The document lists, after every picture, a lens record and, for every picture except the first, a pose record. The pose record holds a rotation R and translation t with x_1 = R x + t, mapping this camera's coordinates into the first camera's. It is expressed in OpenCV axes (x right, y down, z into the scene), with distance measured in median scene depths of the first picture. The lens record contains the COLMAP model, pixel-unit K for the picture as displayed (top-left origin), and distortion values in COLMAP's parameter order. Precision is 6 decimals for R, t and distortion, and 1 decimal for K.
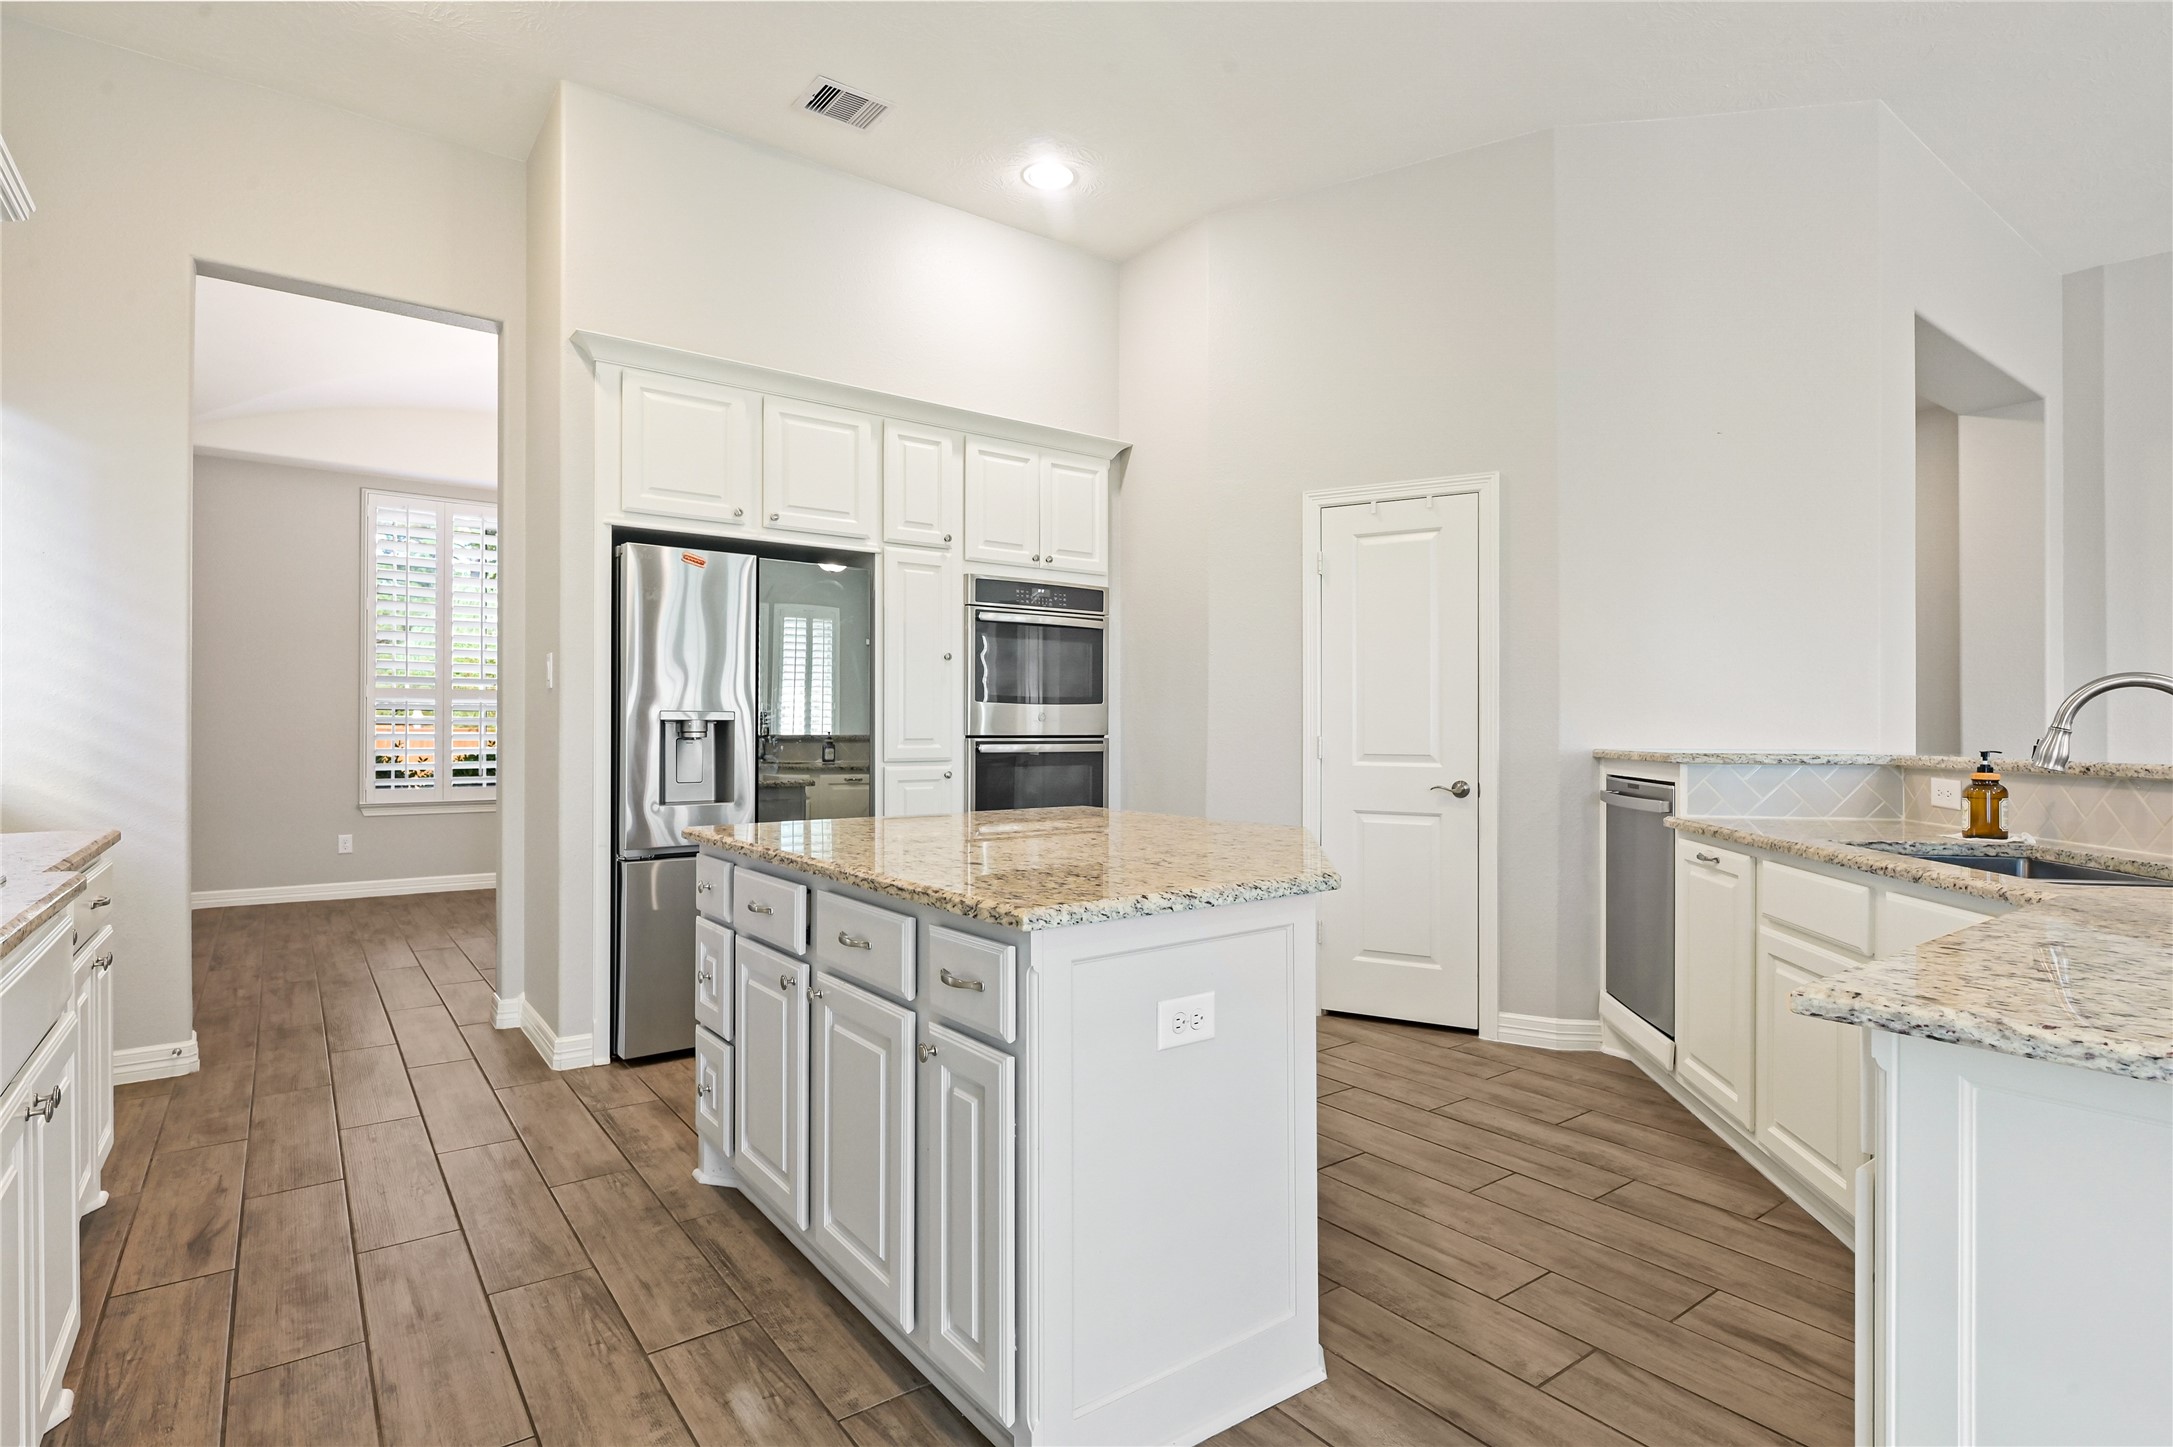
lens RADIAL K [[1085.3, 0, 1095.1], [0, 1085.3, 718.4], [0, 0, 1]] dist [-0.001748, 0.000492]
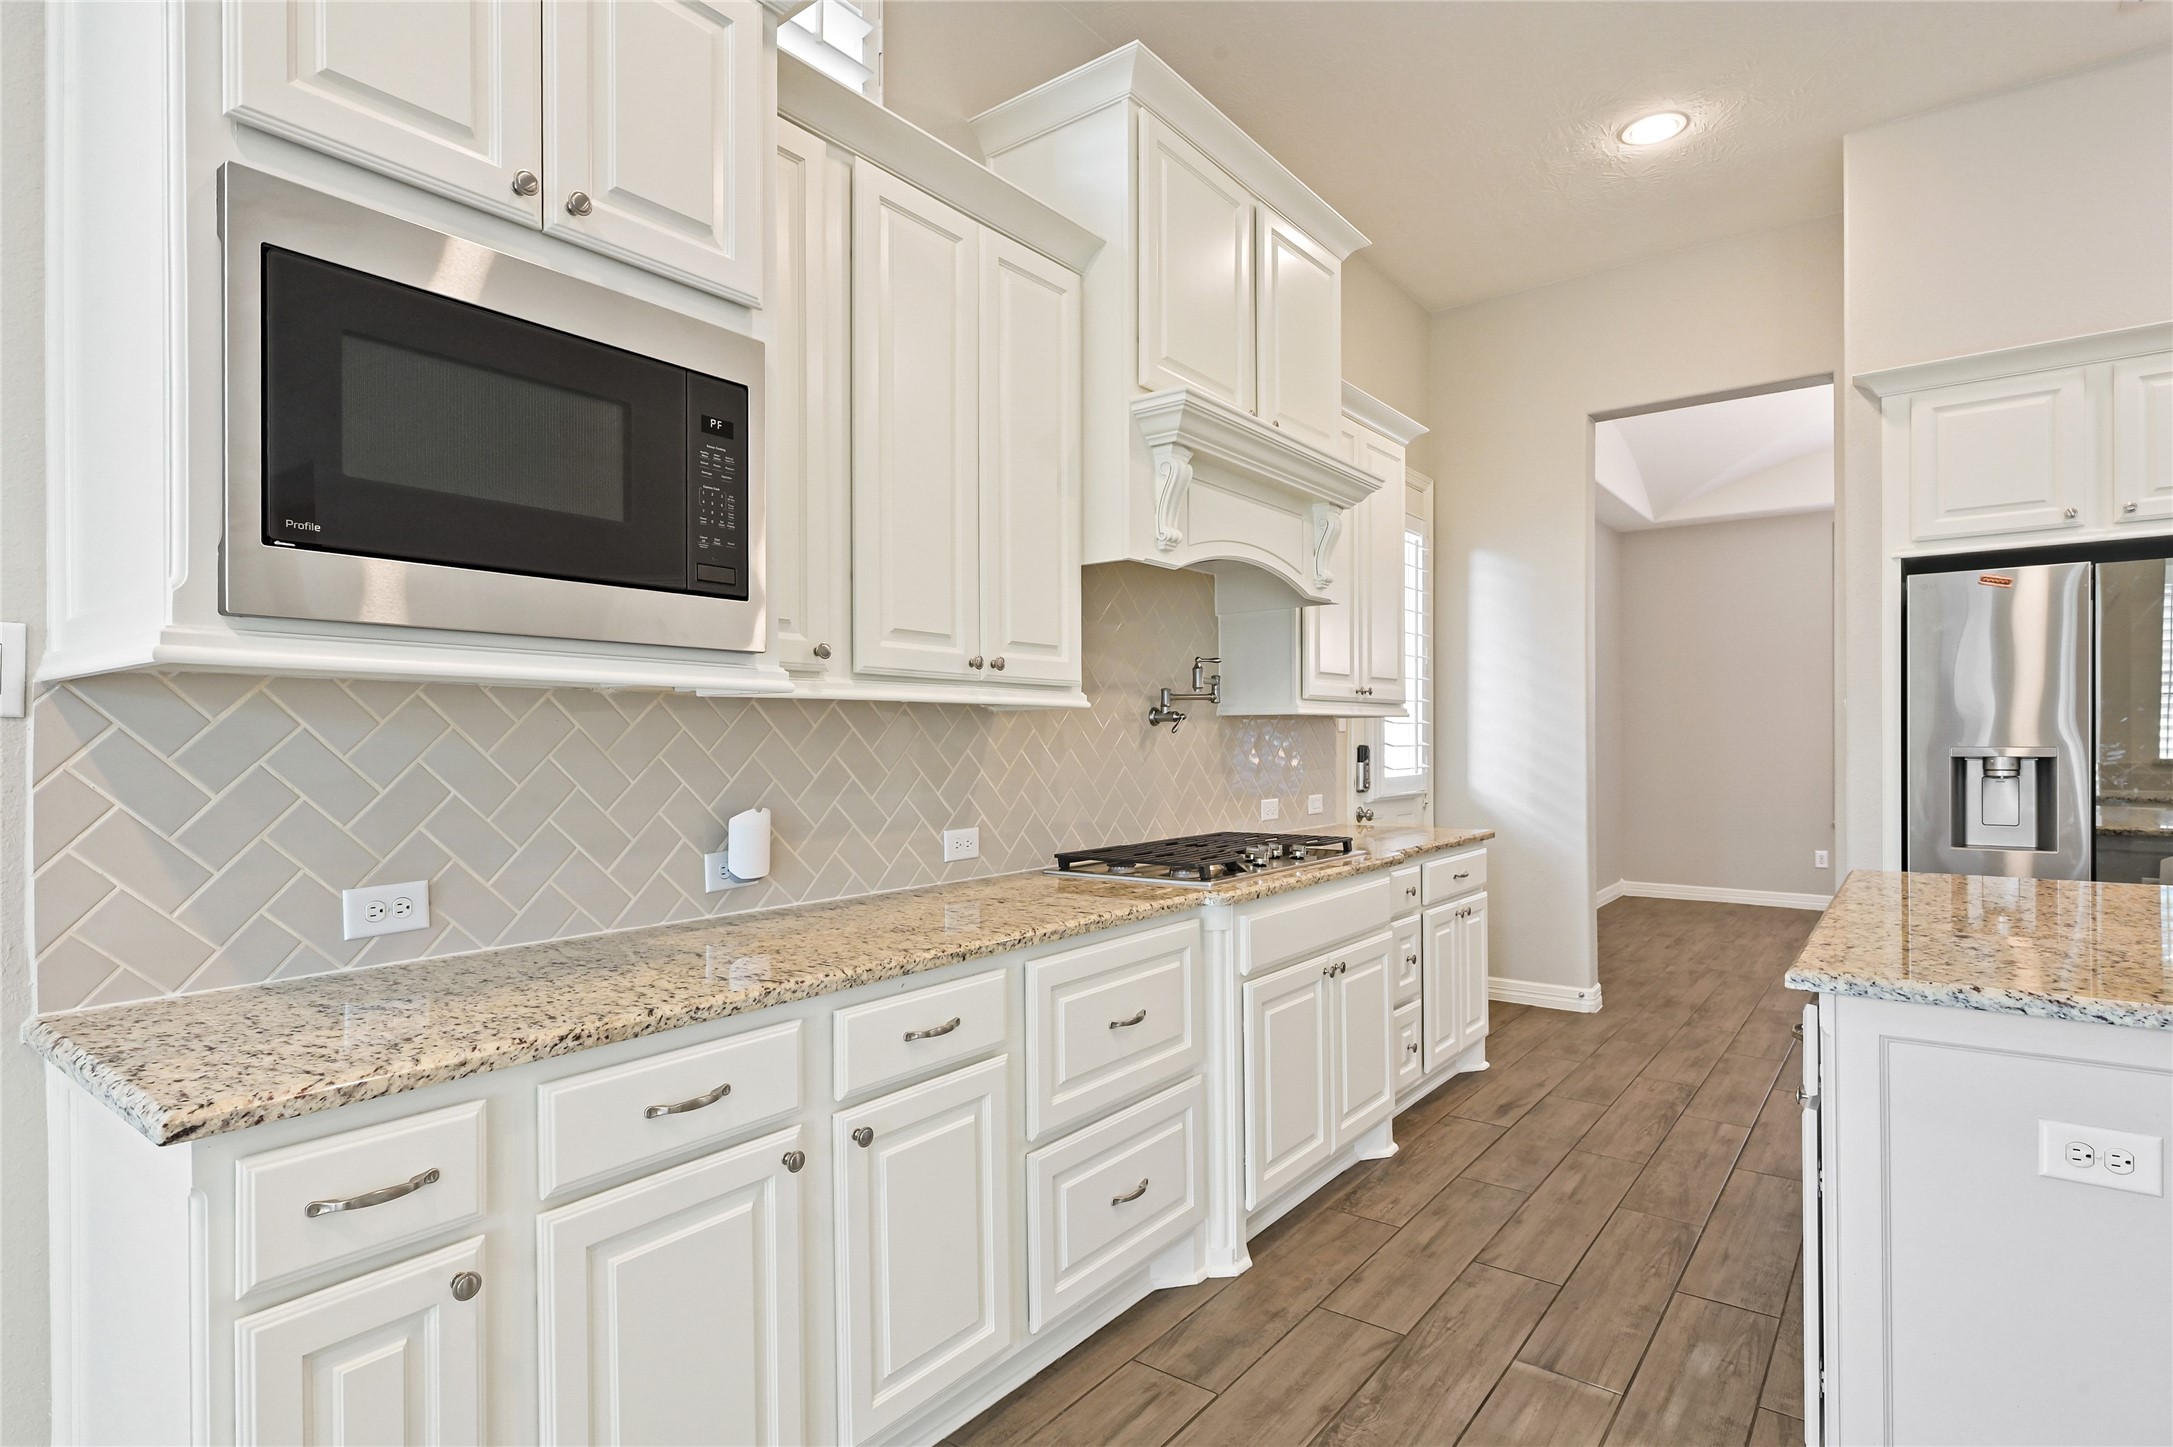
lens RADIAL K [[1085.3, 0, 1075.8], [0, 1085.3, 732.9], [0, 0, 1]] dist [-0.001748, 0.000492]
pose [[0.268014, -0.012523, -0.963334, 0.362917], [0.015744, 0.999839, -0.008618, -0.027327], [0.963286, -0.012857, 0.268168, 0.015361]]
